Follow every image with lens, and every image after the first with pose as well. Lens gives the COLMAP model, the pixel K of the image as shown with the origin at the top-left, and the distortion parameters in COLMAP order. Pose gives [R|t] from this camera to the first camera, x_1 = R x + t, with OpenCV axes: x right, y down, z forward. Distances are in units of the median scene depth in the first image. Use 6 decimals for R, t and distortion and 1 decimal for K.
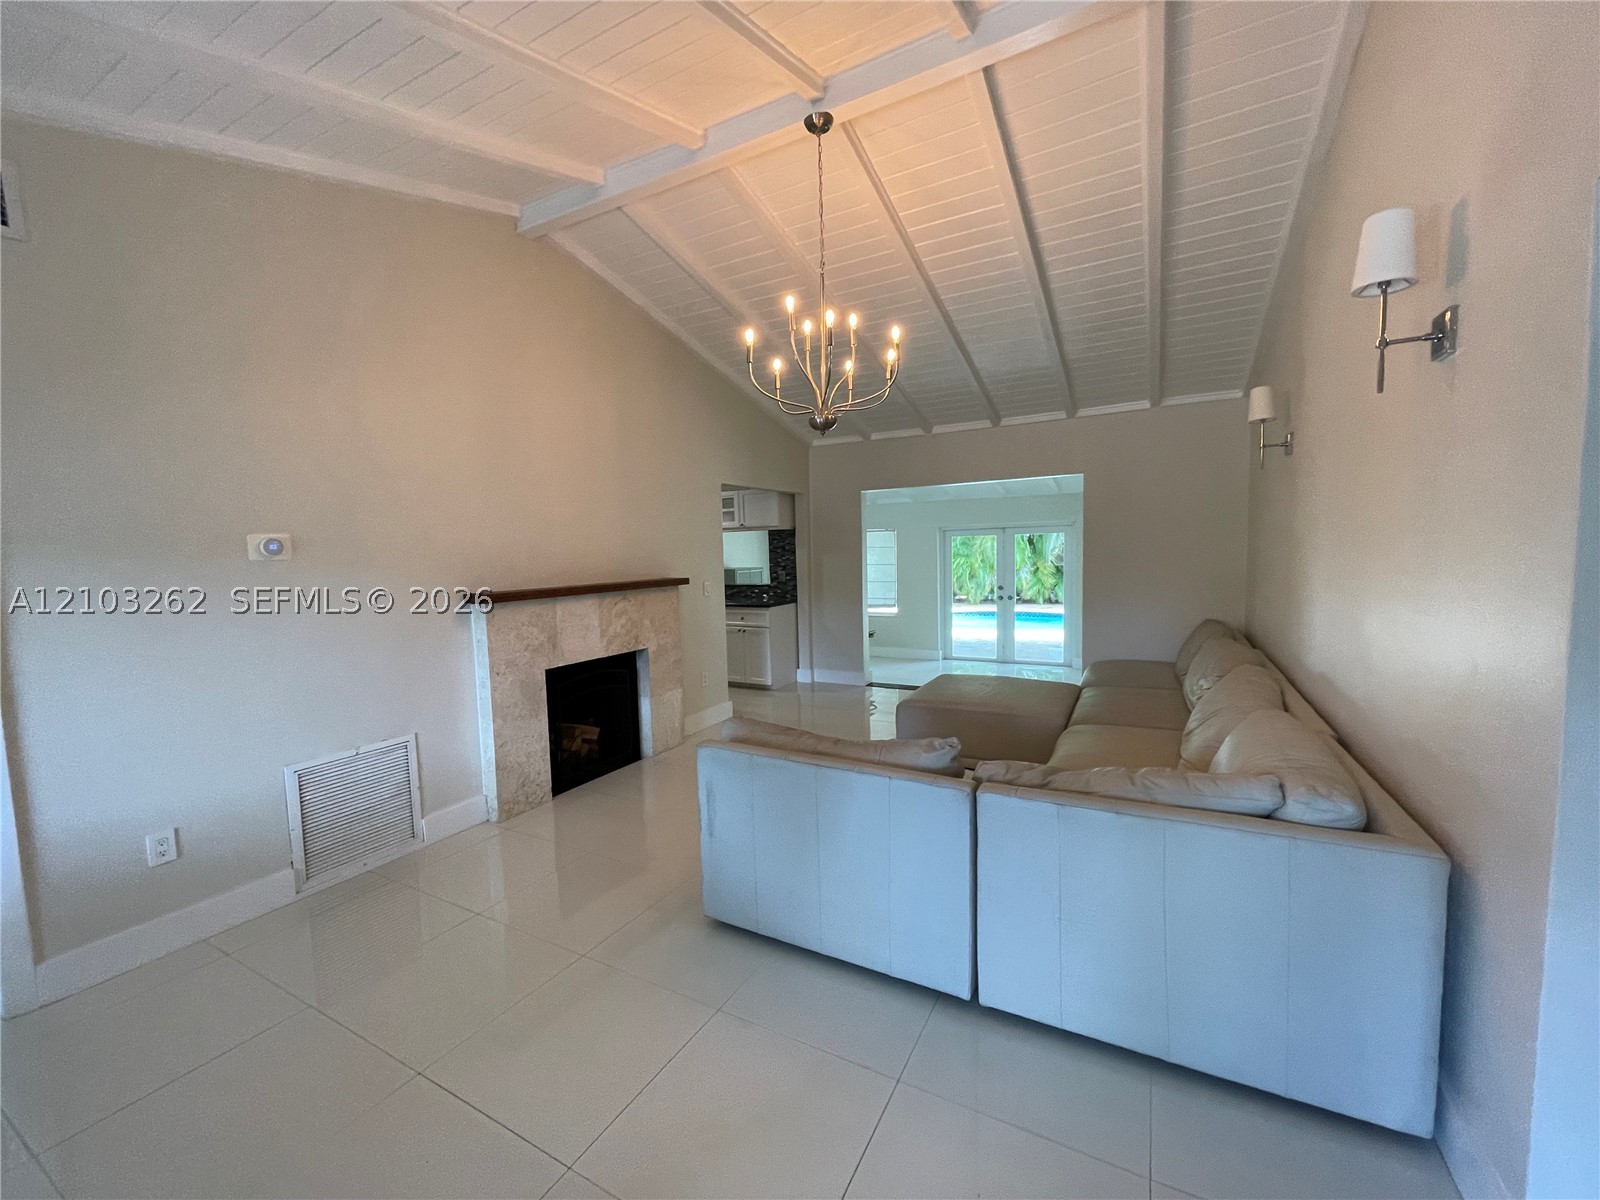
lens RADIAL K [[654.2, 0, 792.4], [0, 654.2, 606.7], [0, 0, 1]] dist [-0.016025, 0.012253]
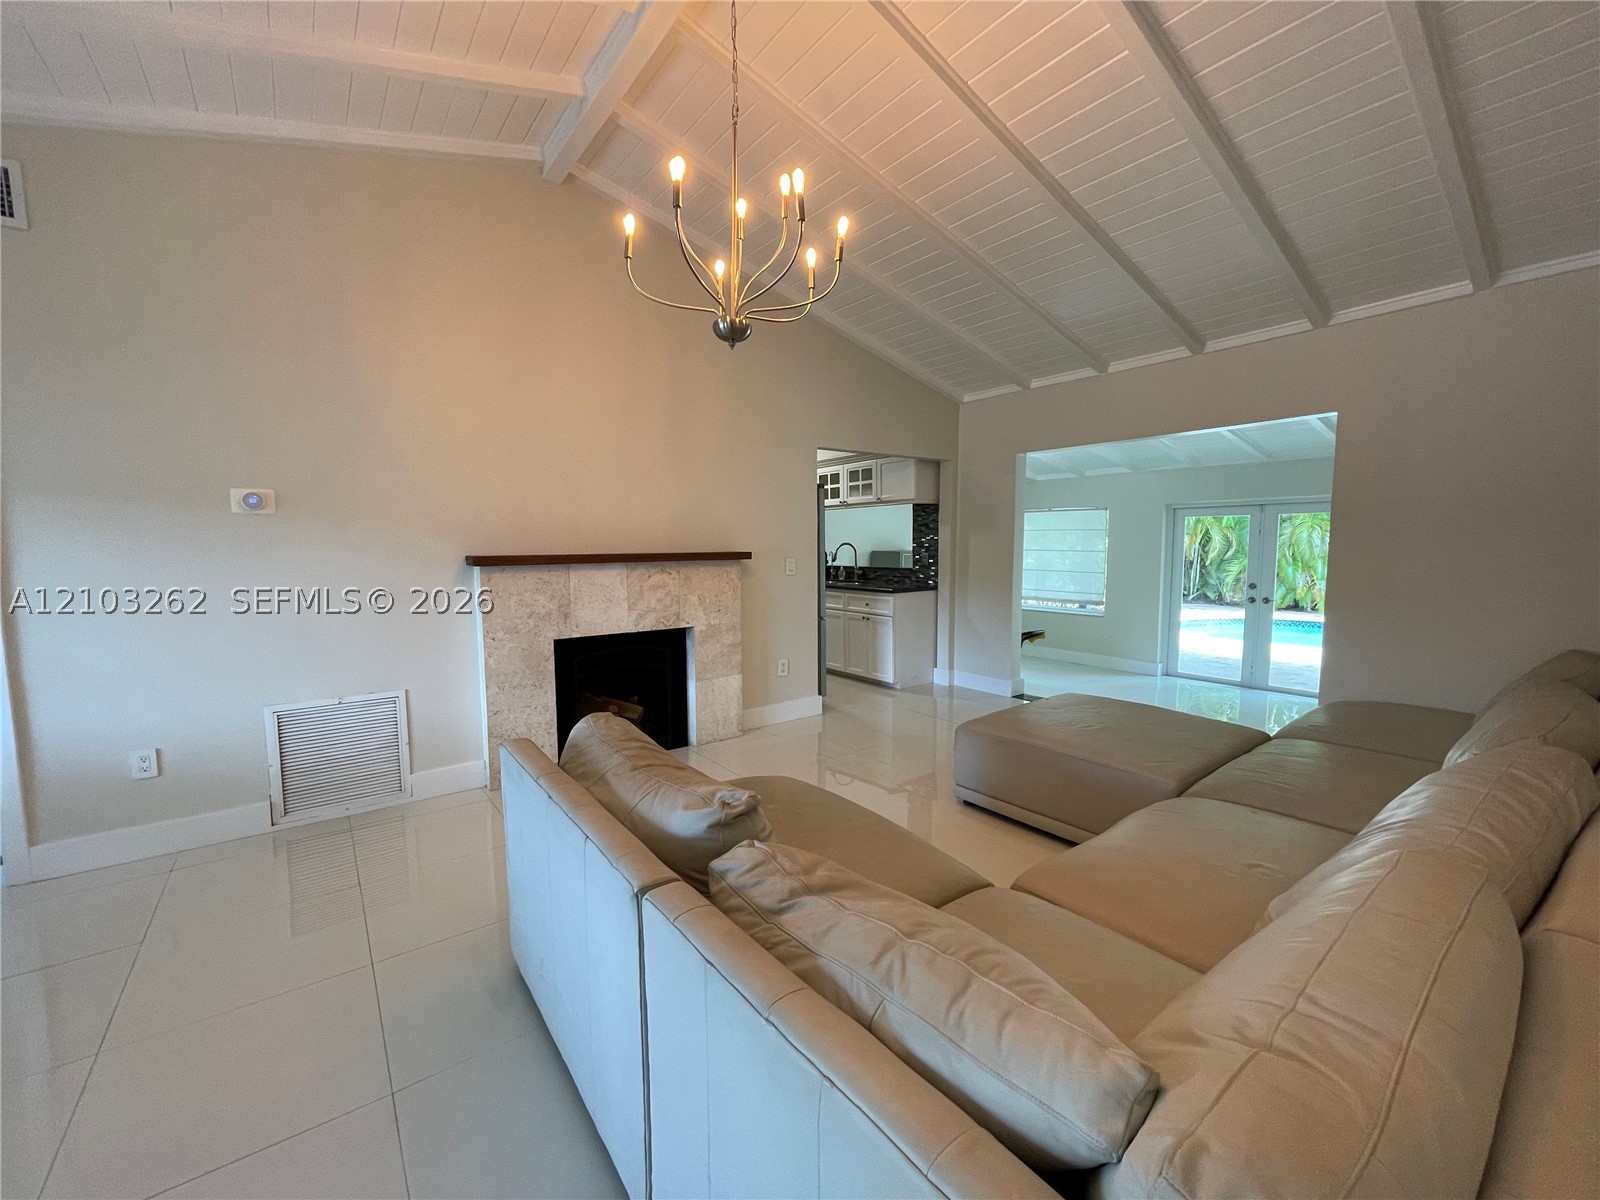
lens RADIAL K [[654.2, 0, 792.4], [0, 654.2, 606.7], [0, 0, 1]] dist [-0.016025, 0.012253]
pose [[0.914070, 0.061724, -0.400833, 0.263651], [-0.054564, 0.998081, 0.029266, 0.001043], [0.401870, -0.004880, 0.915684, 0.219857]]
